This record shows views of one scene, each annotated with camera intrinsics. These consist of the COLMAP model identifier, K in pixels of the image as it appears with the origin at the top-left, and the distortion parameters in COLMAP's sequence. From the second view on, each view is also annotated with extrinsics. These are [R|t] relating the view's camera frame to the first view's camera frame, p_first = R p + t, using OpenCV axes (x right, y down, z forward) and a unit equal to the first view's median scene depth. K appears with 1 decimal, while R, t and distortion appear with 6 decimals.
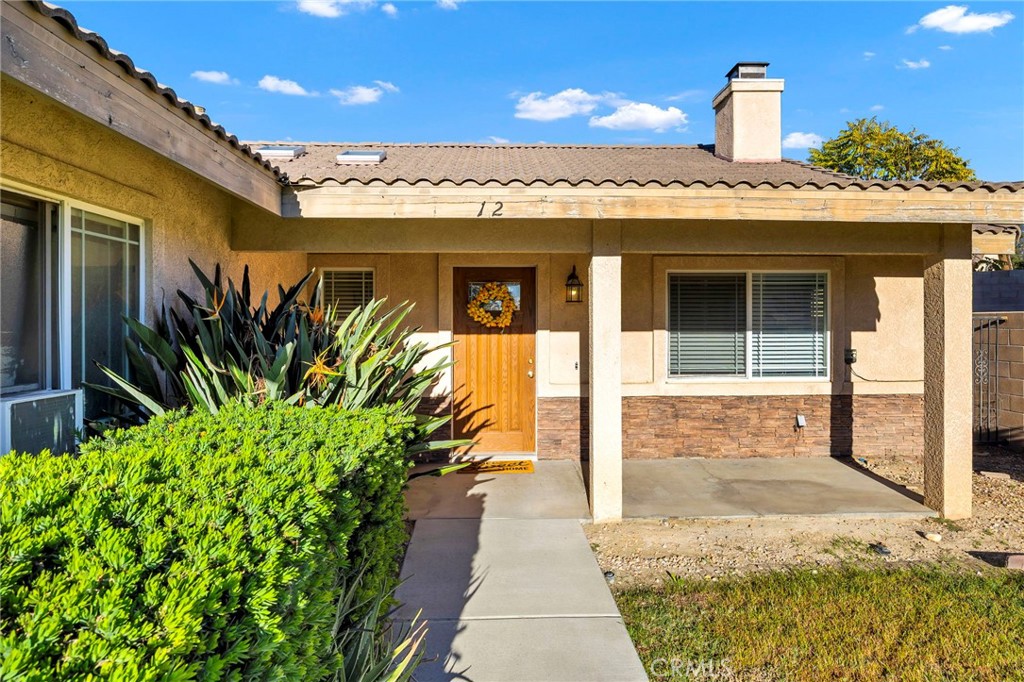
lens RADIAL K [[537.1, 0, 491.9], [0, 537.1, 320.4], [0, 0, 1]] dist [0.001834, 0.000129]
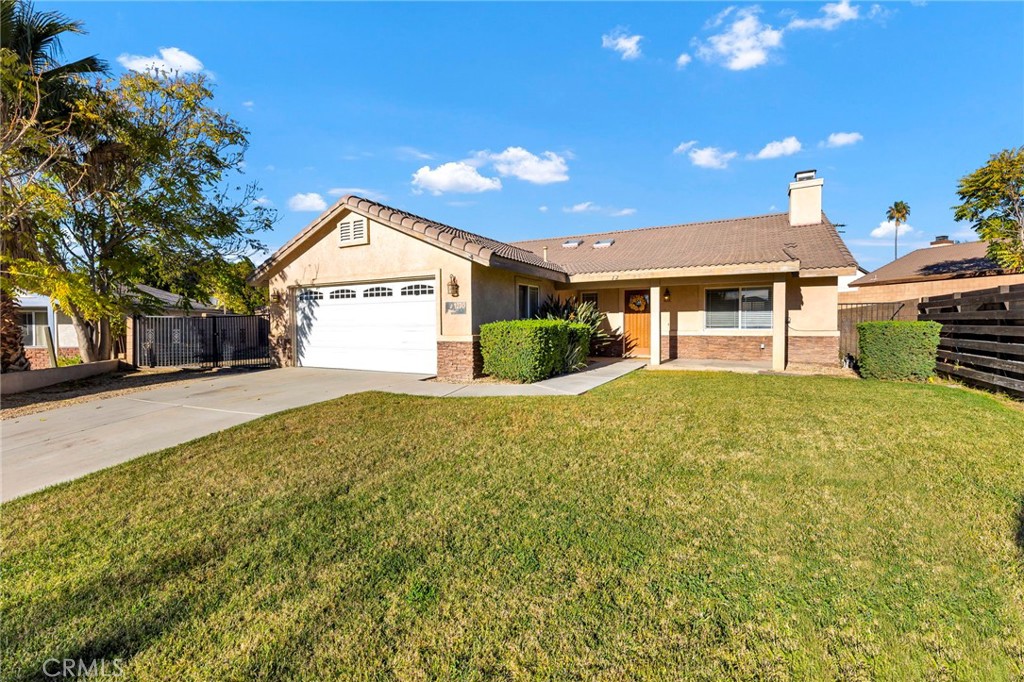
lens RADIAL K [[438.3, 0, 520.7], [0, 438.3, 333.9], [0, 0, 1]] dist [-0.000786, -0.000170]
pose [[0.866580, 0.007374, -0.498983, 0.621178], [0.004103, 0.999752, 0.021901, 0.080777], [0.499020, -0.021026, 0.866335, -1.321060]]
